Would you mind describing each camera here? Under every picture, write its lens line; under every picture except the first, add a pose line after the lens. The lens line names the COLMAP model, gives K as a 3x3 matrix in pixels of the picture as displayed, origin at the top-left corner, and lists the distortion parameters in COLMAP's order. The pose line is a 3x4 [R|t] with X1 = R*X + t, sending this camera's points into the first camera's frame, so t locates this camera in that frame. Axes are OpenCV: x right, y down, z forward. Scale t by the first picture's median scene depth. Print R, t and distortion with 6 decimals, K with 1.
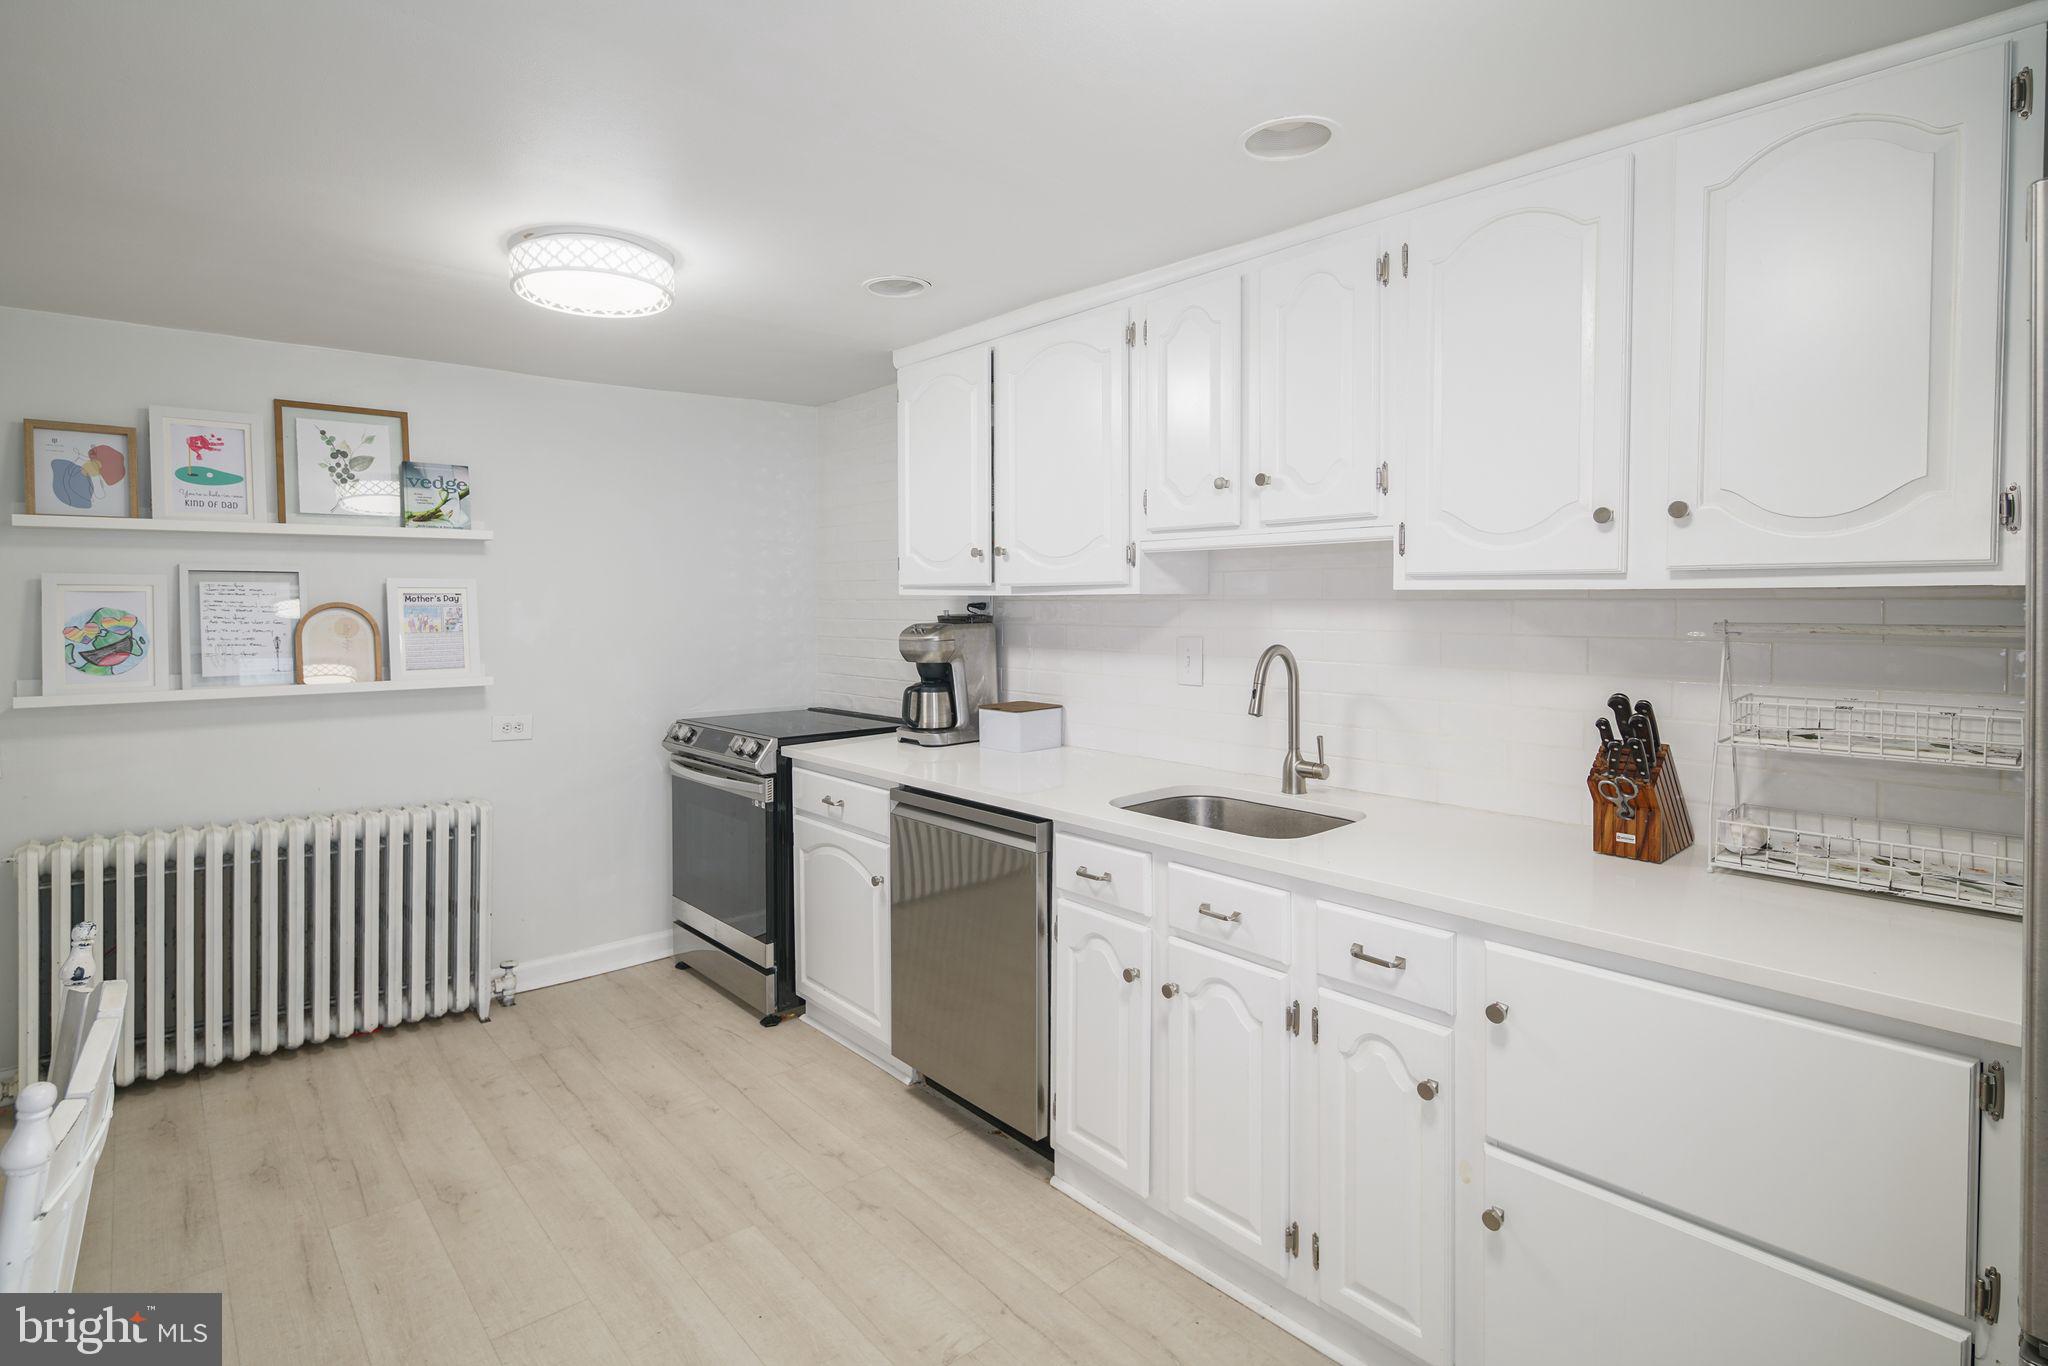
lens RADIAL K [[1004.3, 0, 984.5], [0, 1004.3, 621.1], [0, 0, 1]] dist [0.005911, -0.003671]
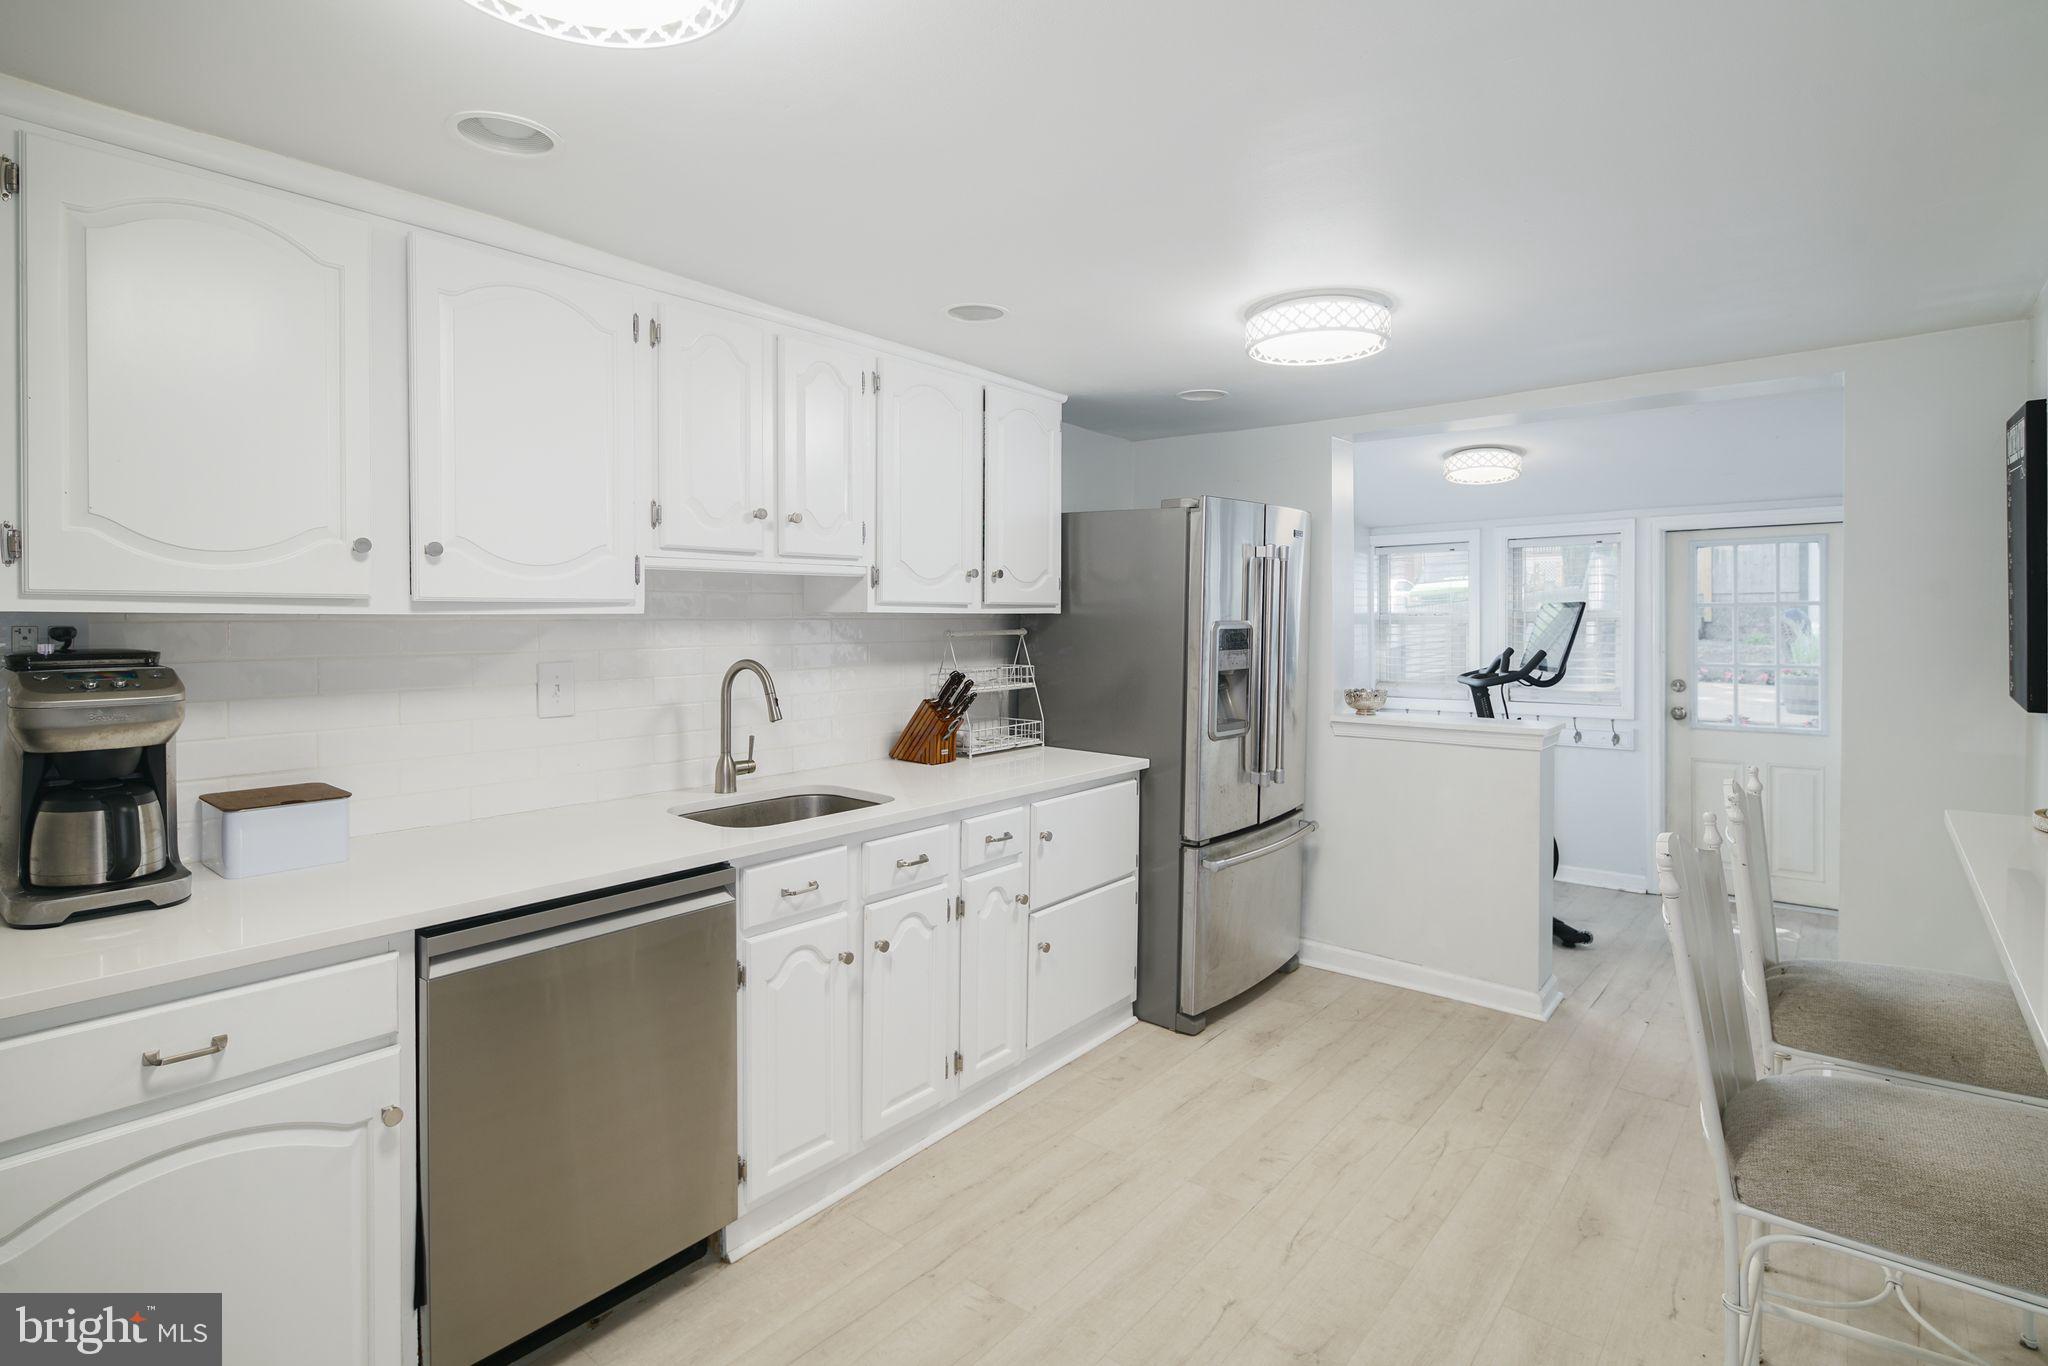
lens RADIAL K [[1004.3, 0, 1048.4], [0, 1004.3, 624.9], [0, 0, 1]] dist [0.005911, -0.003671]
pose [[-0.190840, -0.009143, 0.981579, -0.878001], [0.021618, 0.999675, 0.013514, -0.023270], [-0.981383, 0.023799, -0.190580, 0.878761]]
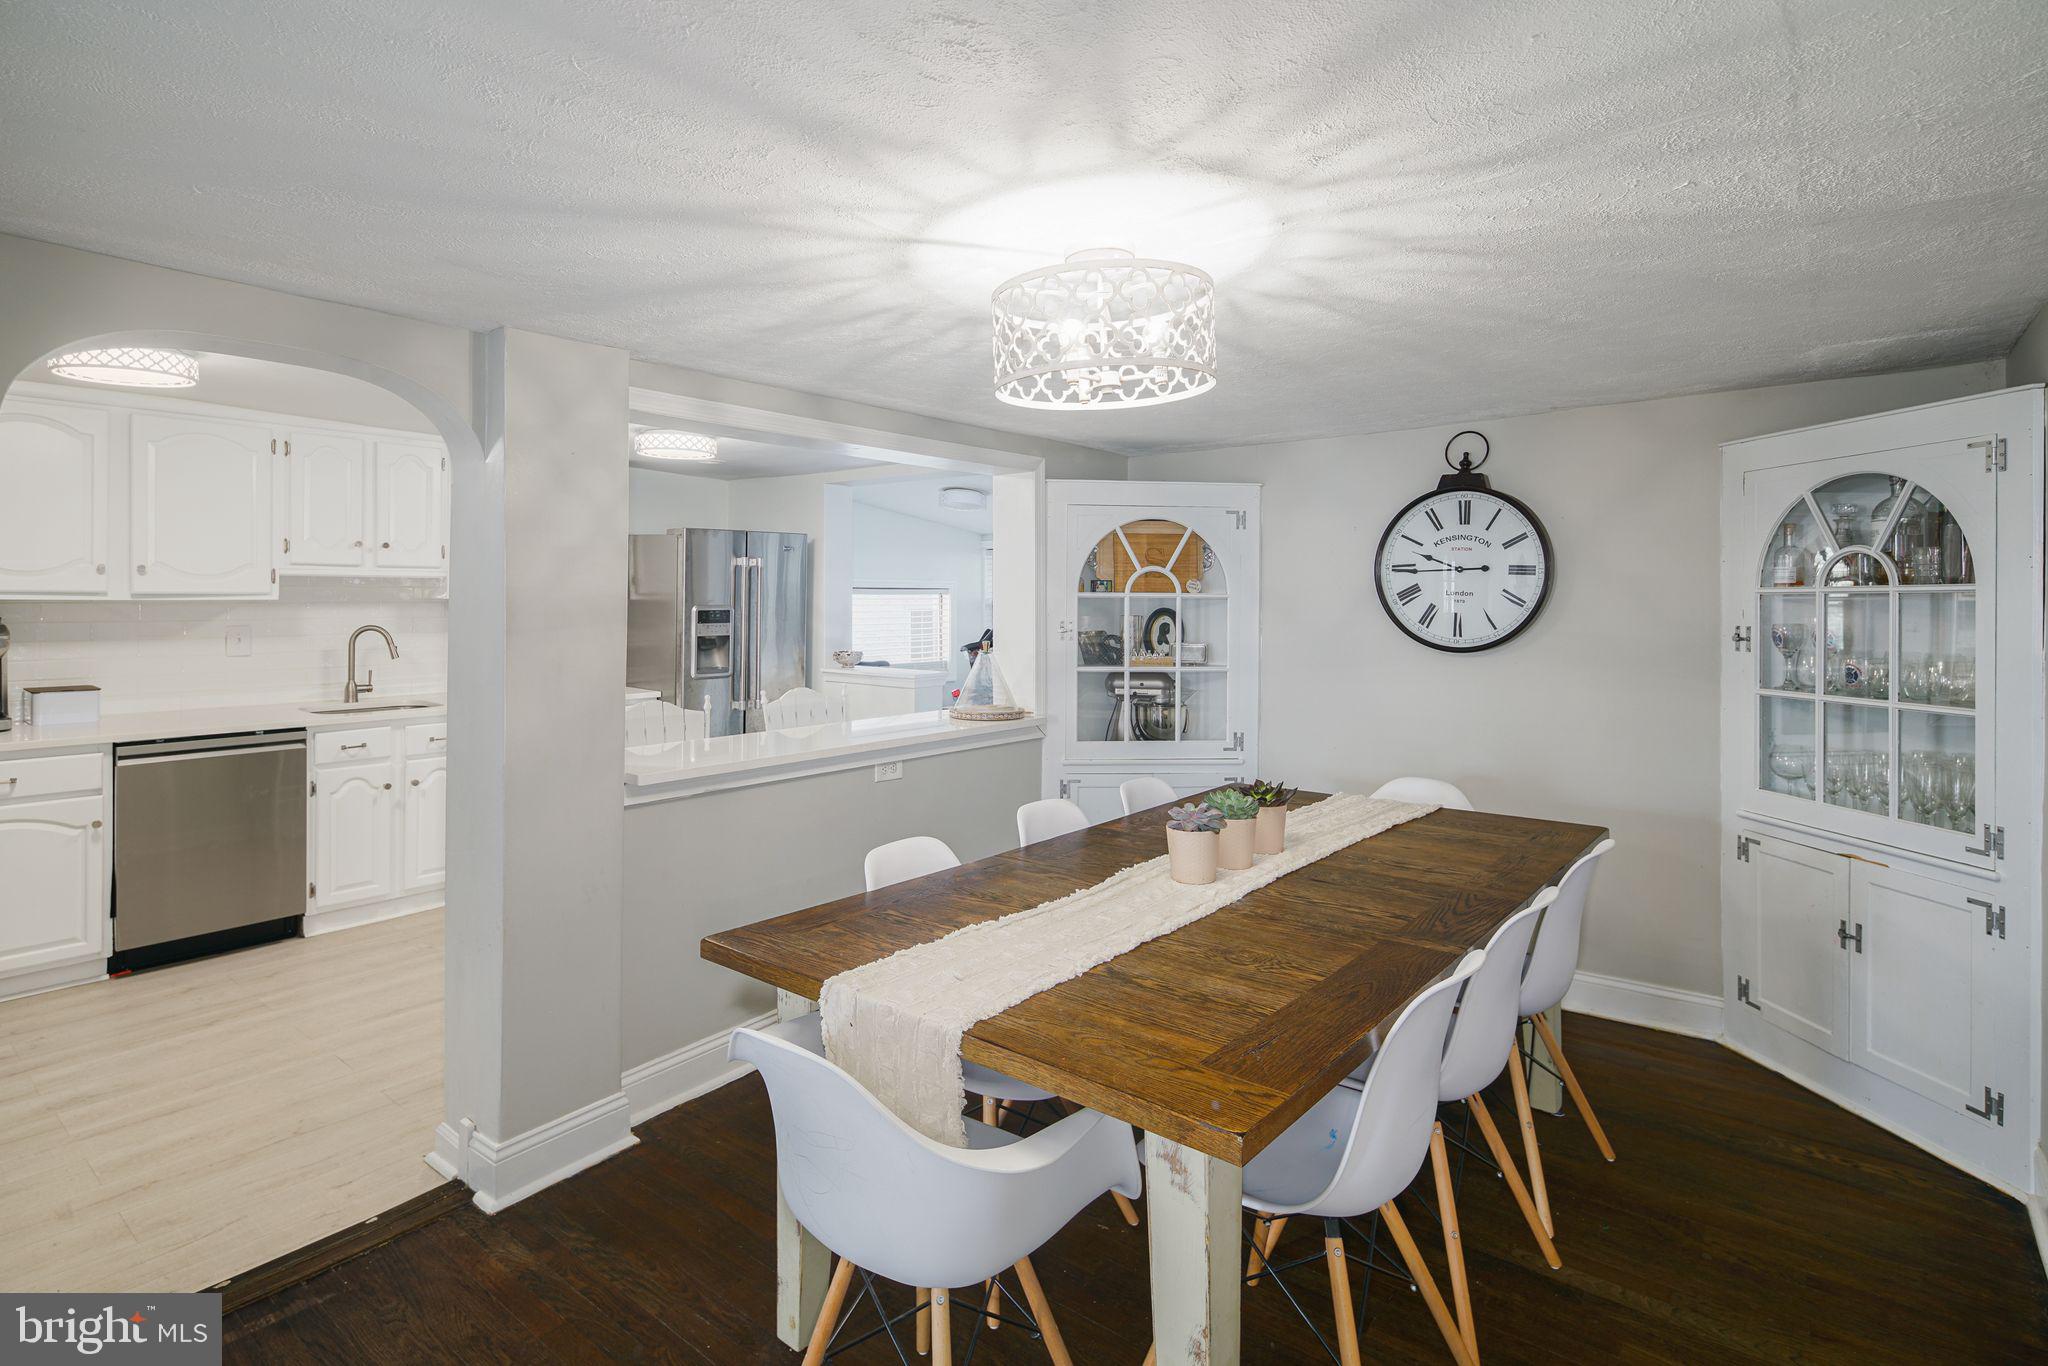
lens RADIAL K [[1004.3, 0, 1014.4], [0, 1004.3, 597.4], [0, 0, 1]] dist [0.005911, -0.003671]
pose [[-0.194253, -0.001112, 0.980951, -1.896050], [0.015751, 0.999867, 0.004253, -0.020271], [-0.980825, 0.016277, -0.194210, 0.119105]]
